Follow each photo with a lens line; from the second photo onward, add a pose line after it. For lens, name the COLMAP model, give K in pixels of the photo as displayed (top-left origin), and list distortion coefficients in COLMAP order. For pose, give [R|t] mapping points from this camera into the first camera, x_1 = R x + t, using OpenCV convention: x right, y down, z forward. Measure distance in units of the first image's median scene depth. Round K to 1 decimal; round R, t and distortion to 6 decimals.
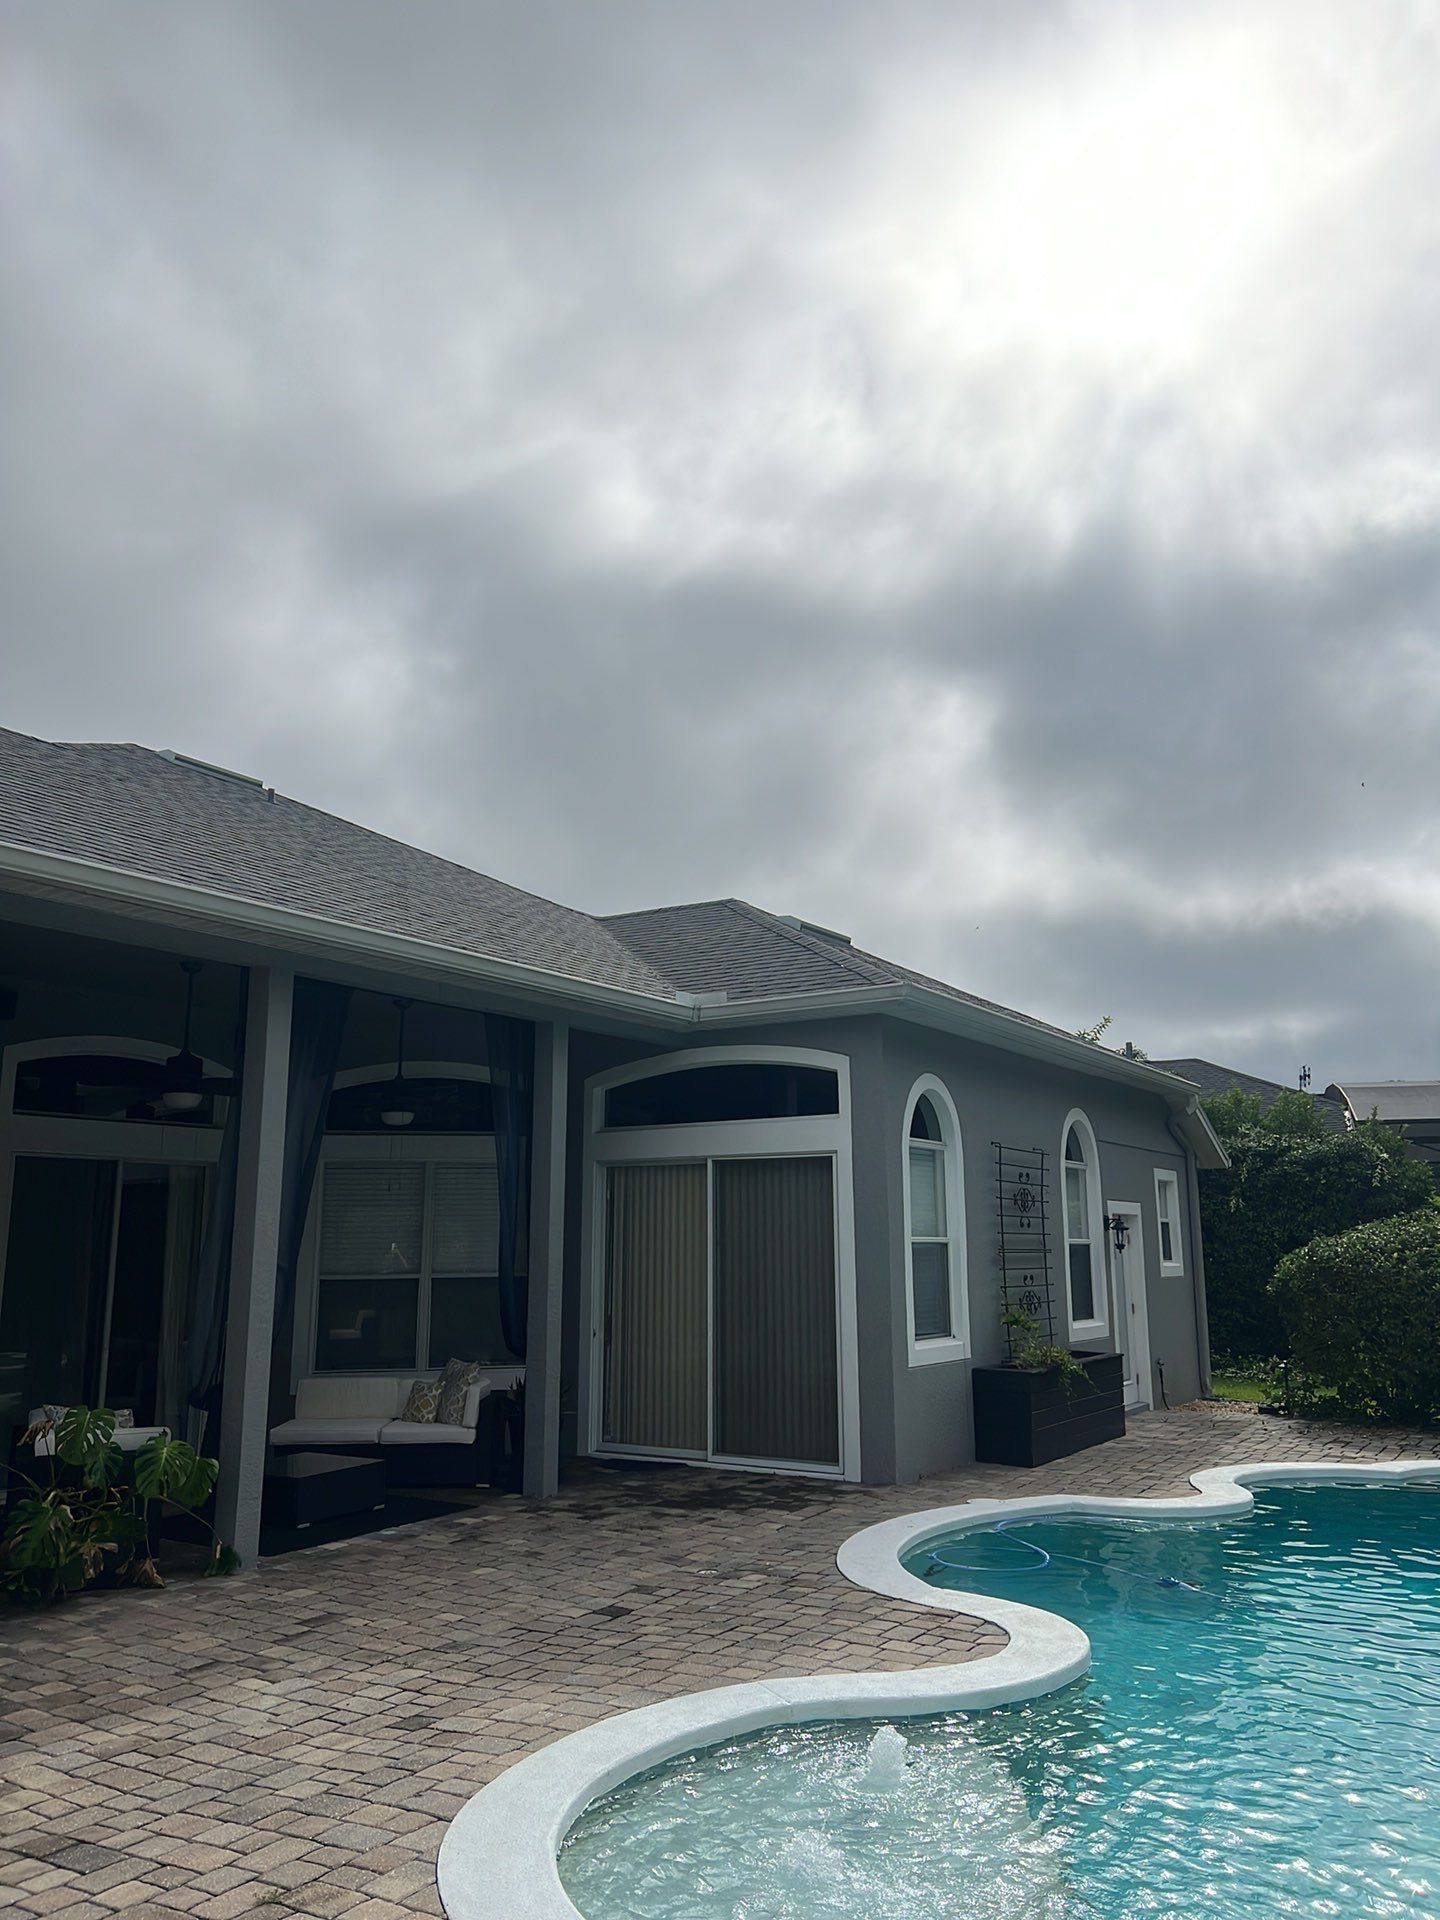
lens RADIAL K [[1453.1, 0, 726.5], [0, 1453.1, 949.3], [0, 0, 1]] dist [0.107674, -0.182422]
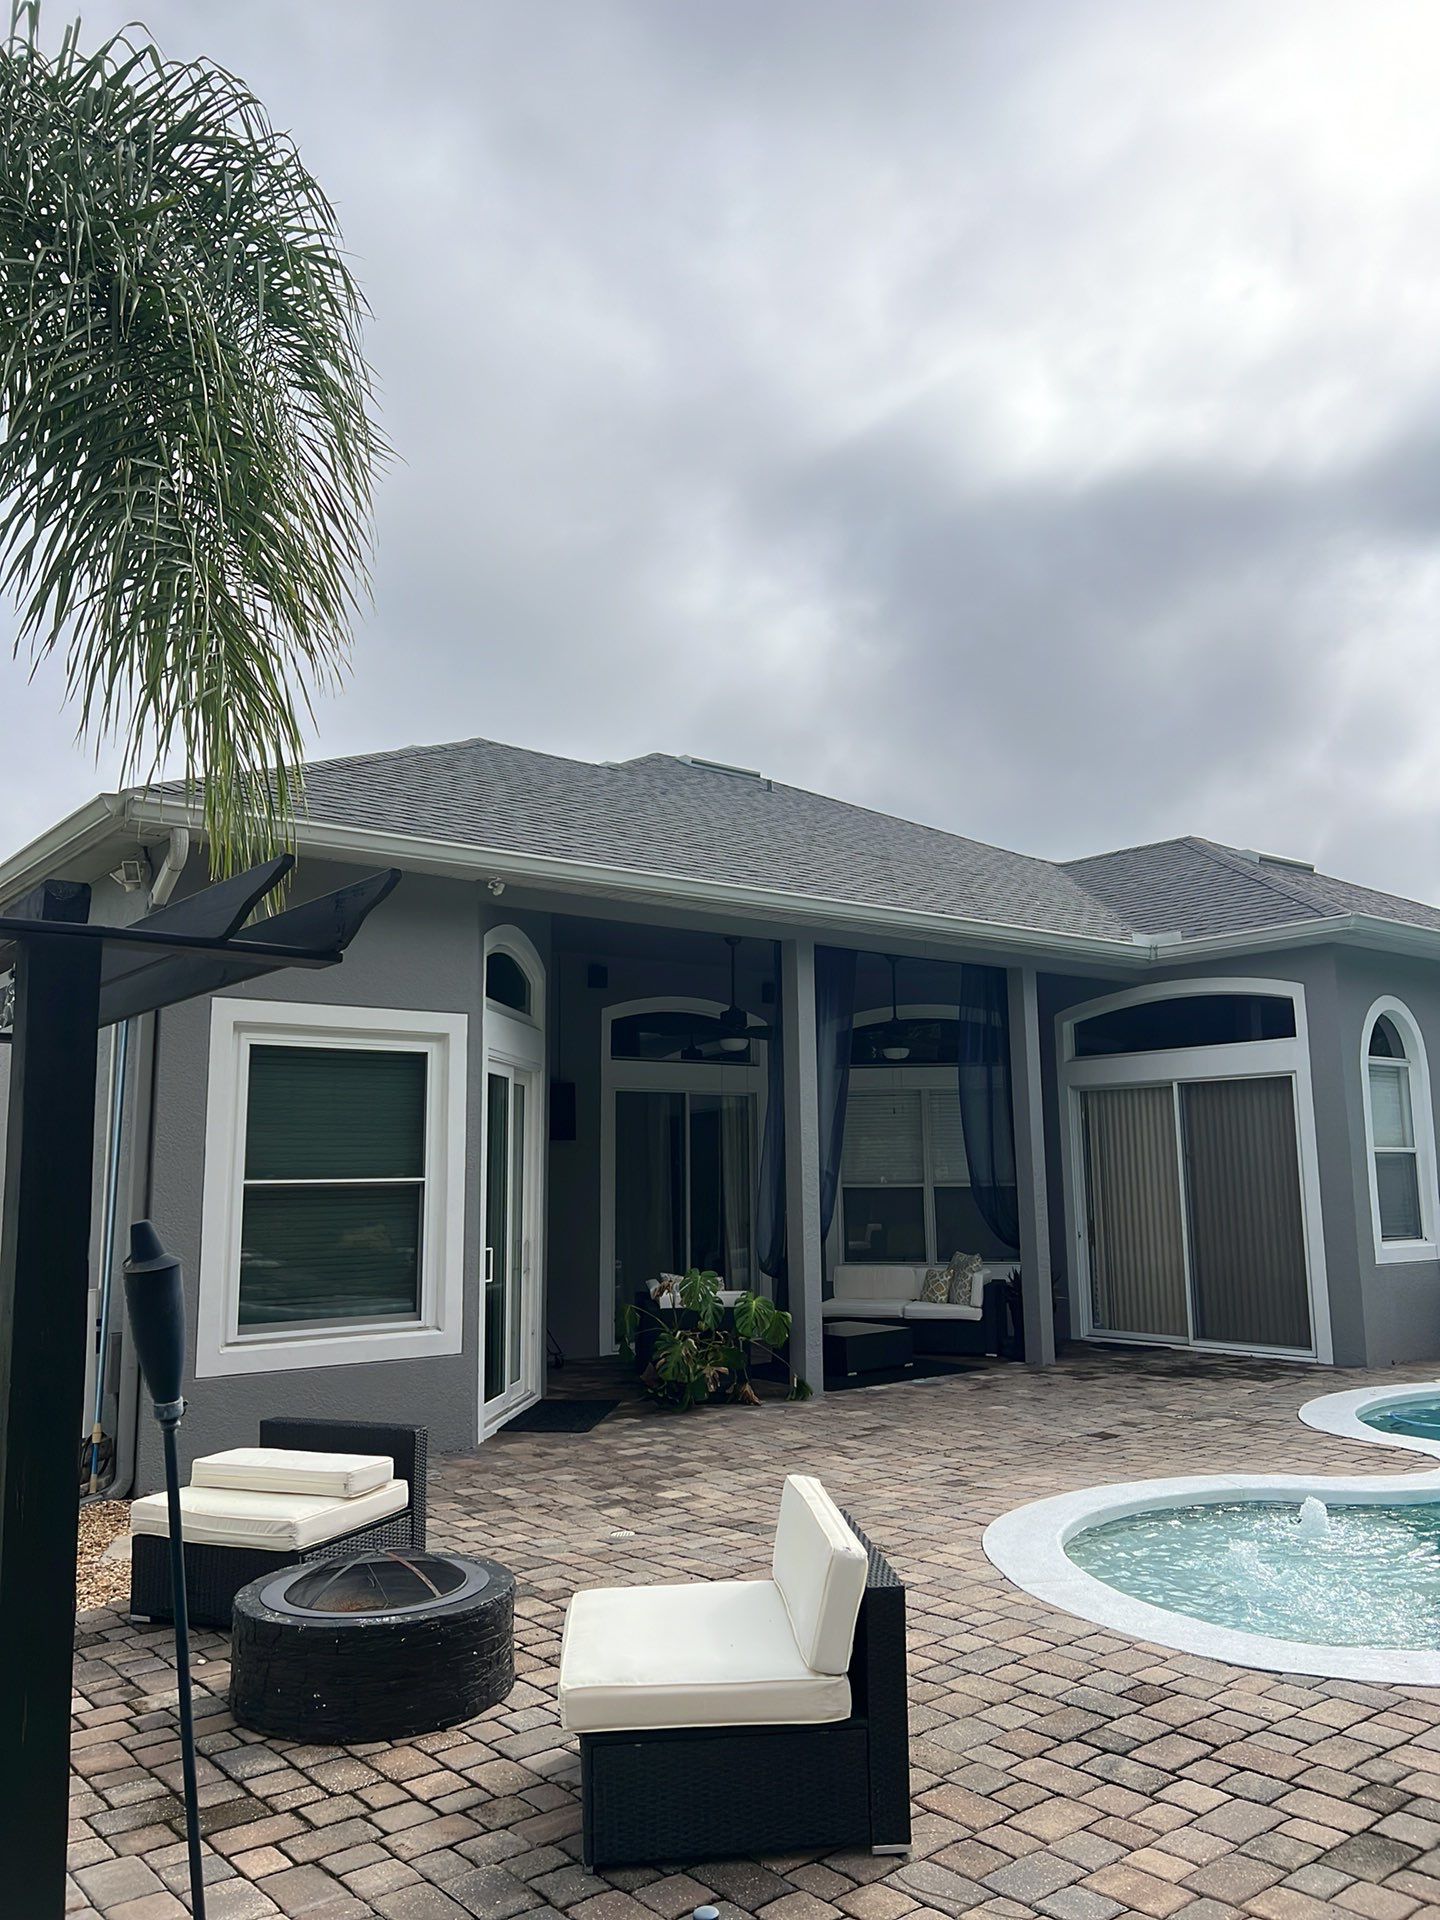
lens RADIAL K [[1453.1, 0, 726.5], [0, 1453.1, 949.3], [0, 0, 1]] dist [0.107674, -0.182422]
pose [[0.947522, -0.057910, -0.314400, 0.025227], [0.072161, 0.996818, 0.033868, -0.021910], [0.311439, -0.054778, 0.948686, -0.184534]]
